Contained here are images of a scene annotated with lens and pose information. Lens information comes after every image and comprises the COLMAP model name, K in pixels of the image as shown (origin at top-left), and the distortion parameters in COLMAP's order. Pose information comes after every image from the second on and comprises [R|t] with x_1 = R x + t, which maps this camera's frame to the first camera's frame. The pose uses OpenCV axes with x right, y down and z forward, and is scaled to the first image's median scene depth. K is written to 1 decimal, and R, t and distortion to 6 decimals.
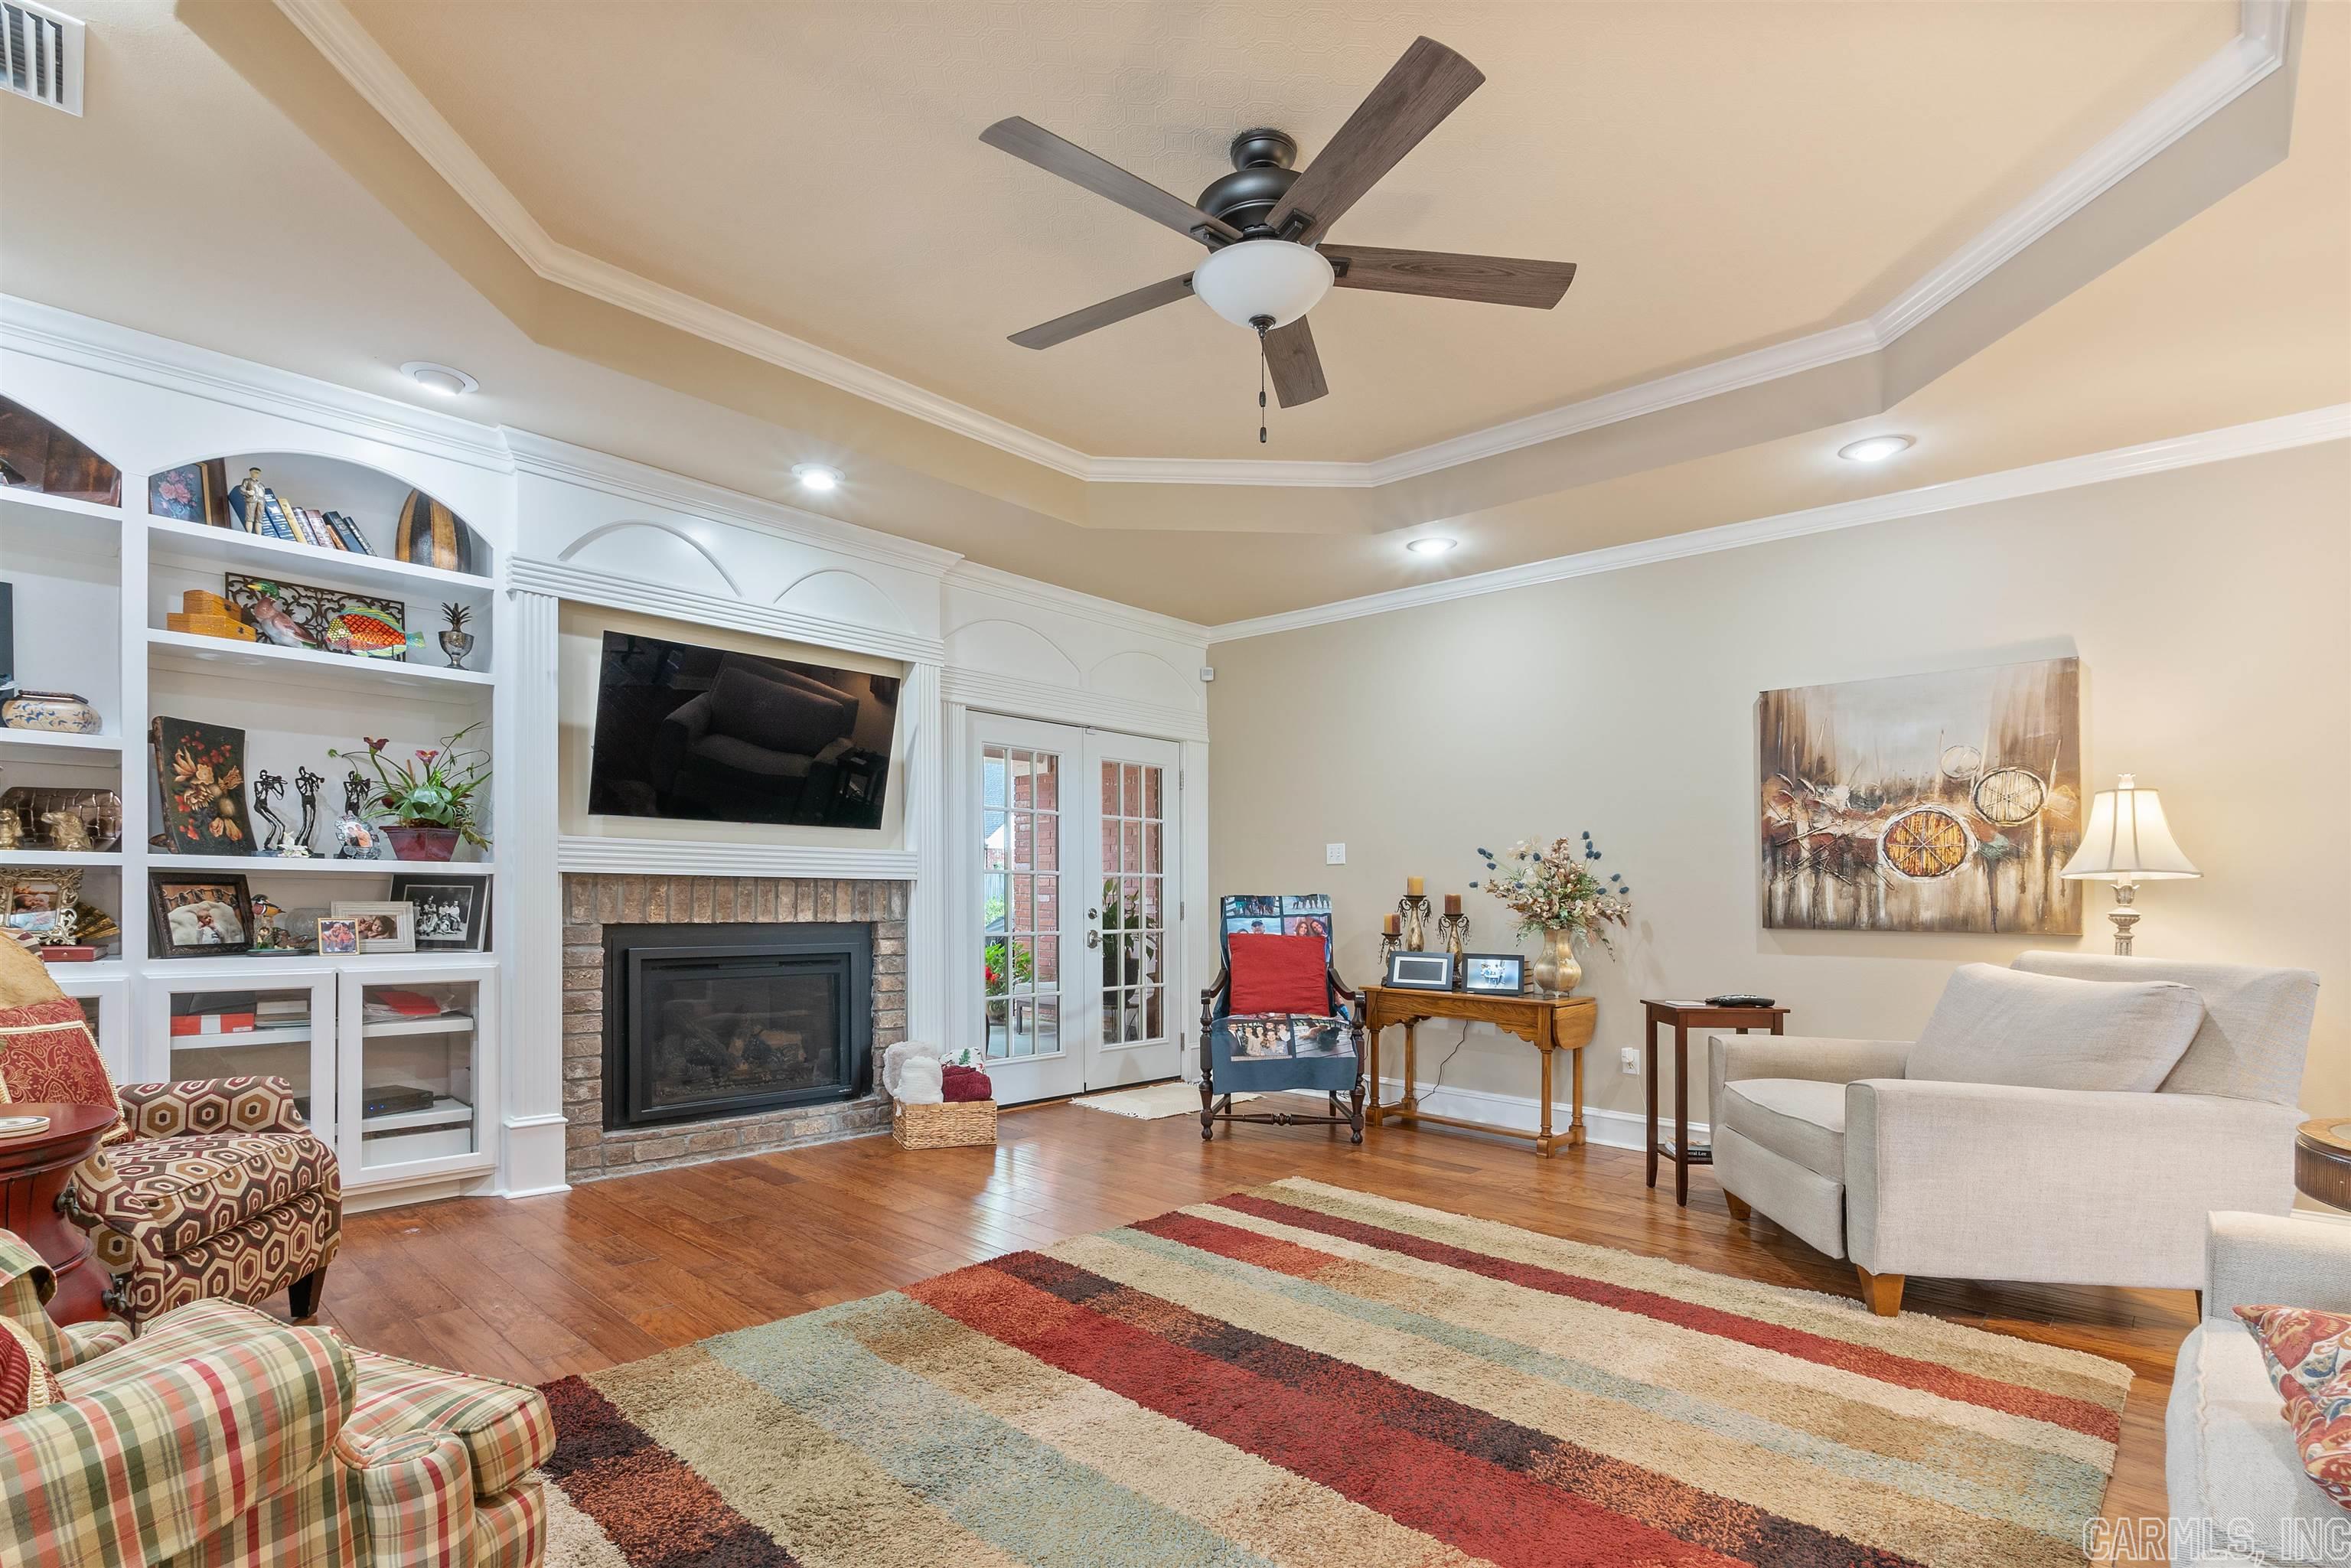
lens RADIAL K [[1103.5, 0, 1165.2], [0, 1103.5, 883.4], [0, 0, 1]] dist [-0.012766, -0.000232]
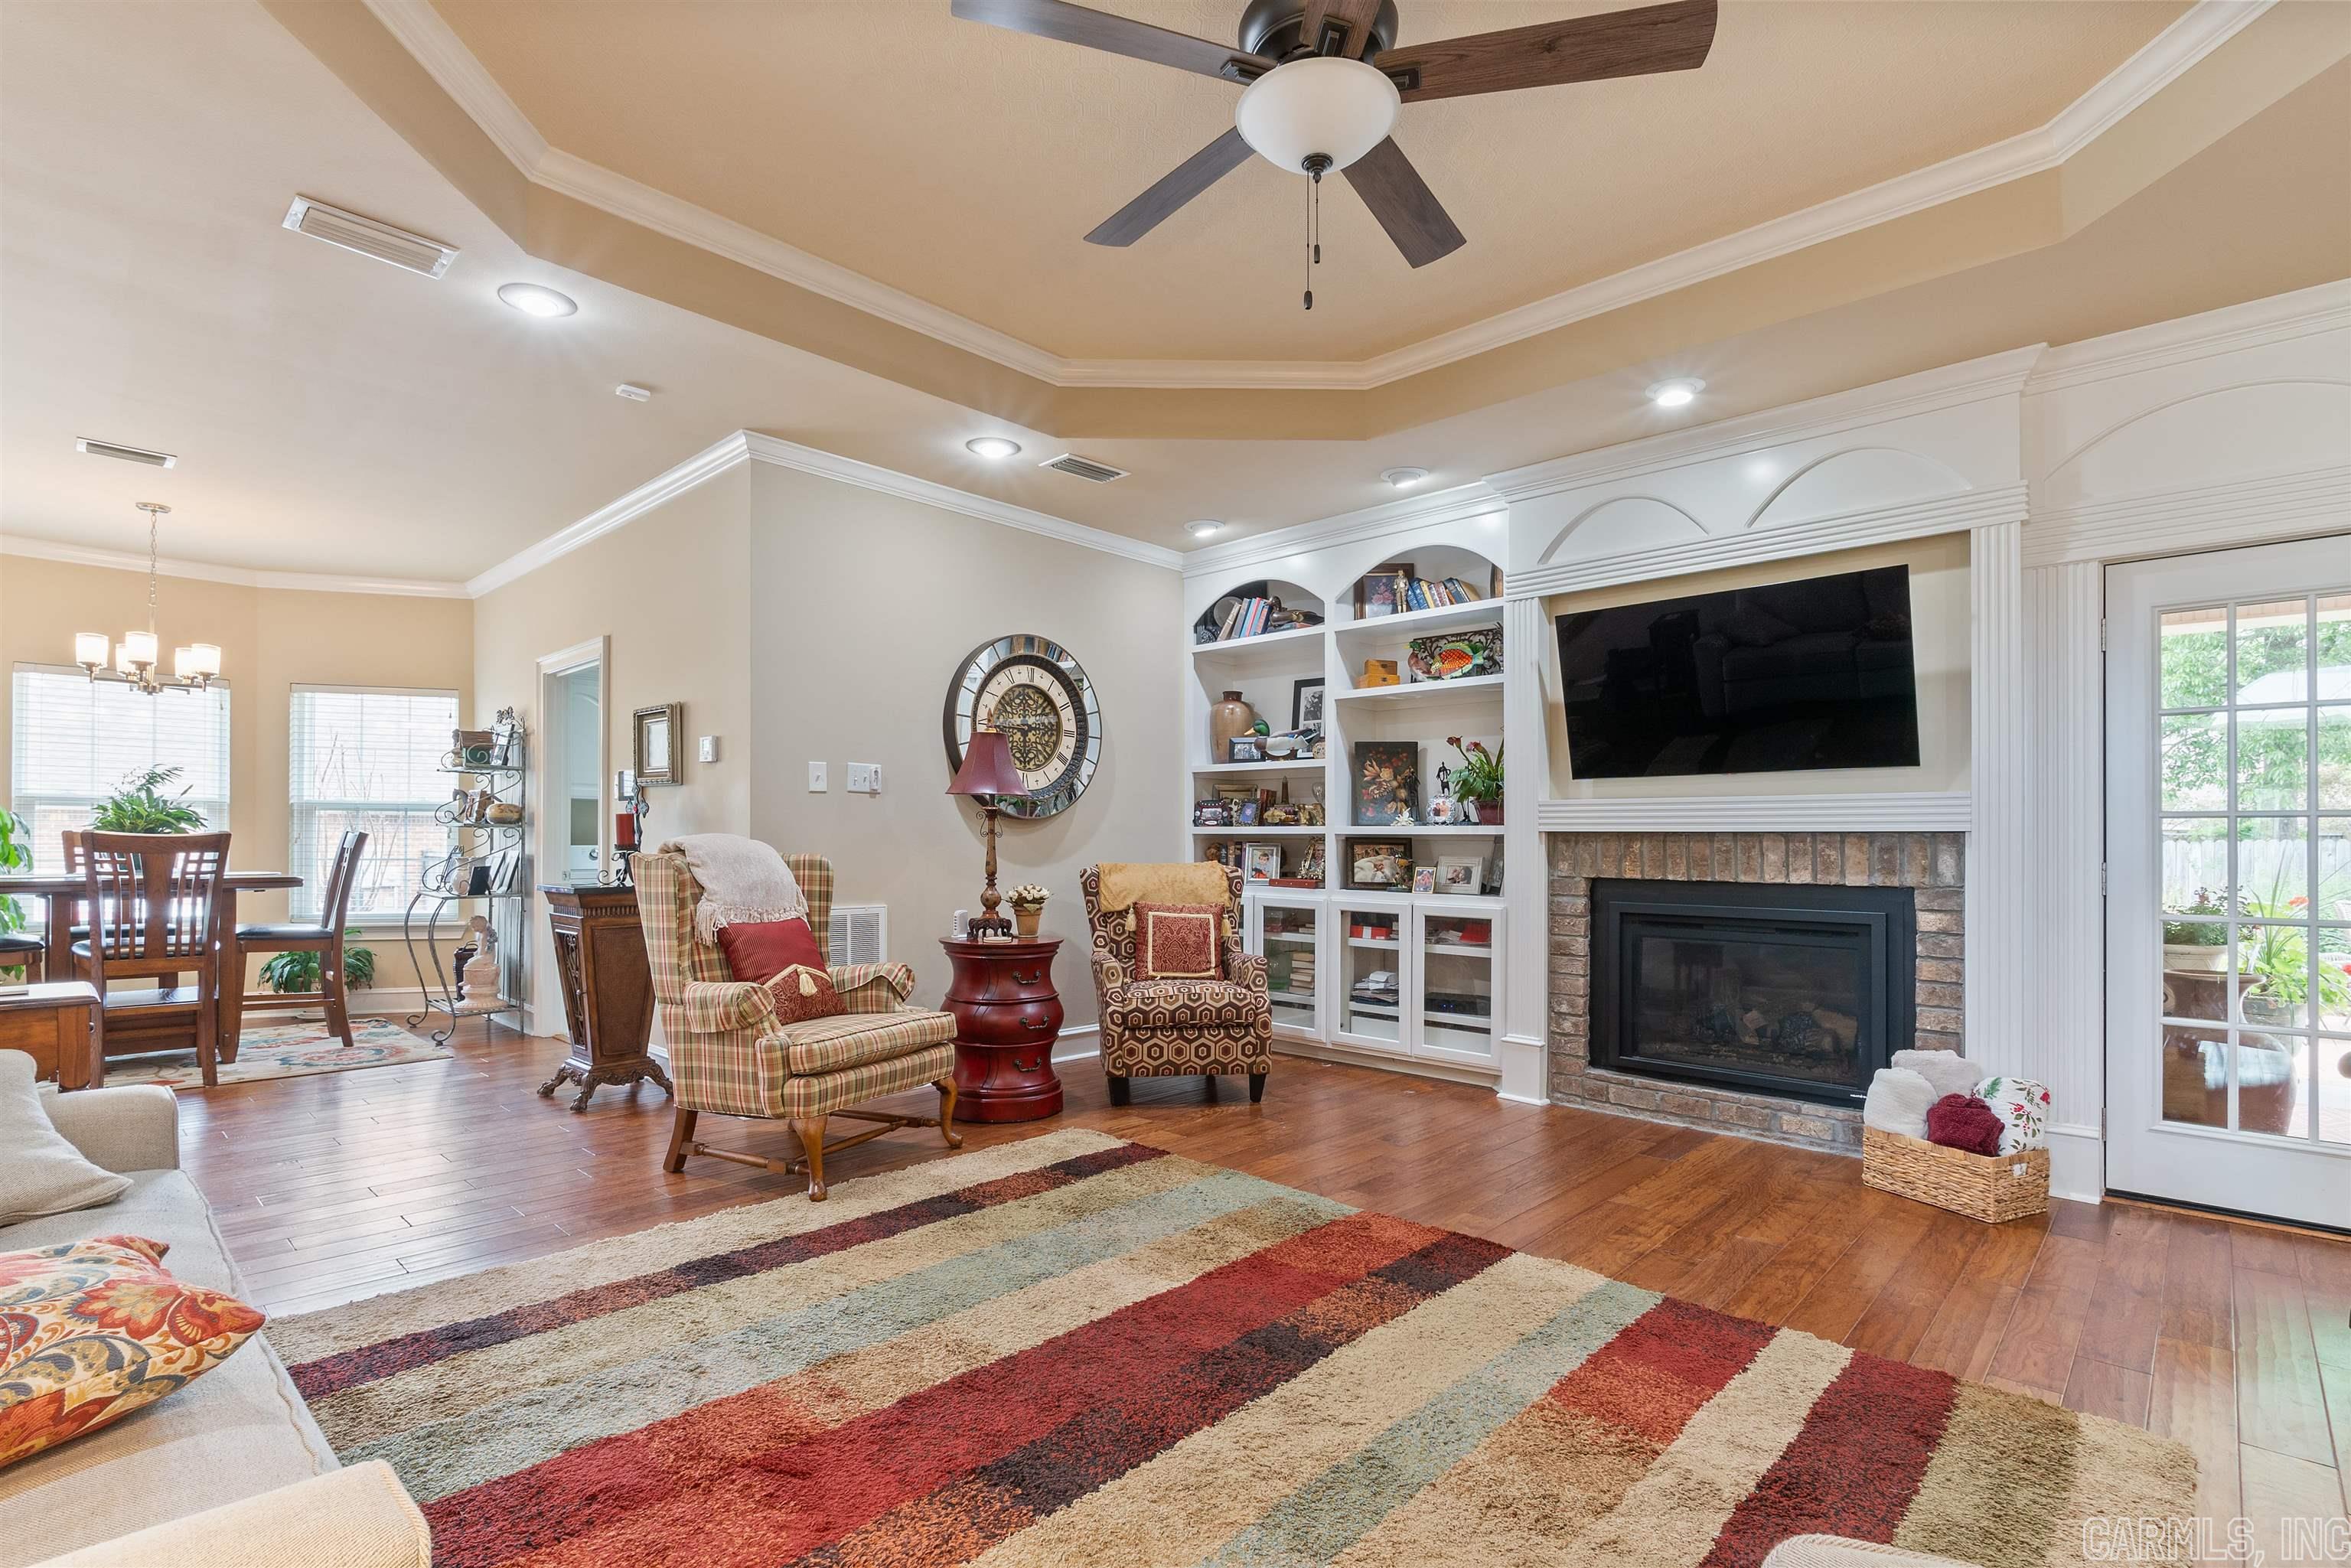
lens RADIAL K [[1103.5, 0, 1119.7], [0, 1103.5, 846.9], [0, 0, 1]] dist [-0.012766, -0.000232]
pose [[-0.032045, -0.009189, -0.999444, 0.639259], [0.002181, 0.999955, -0.009264, 0.016119], [0.999484, -0.002477, -0.032023, 0.597365]]
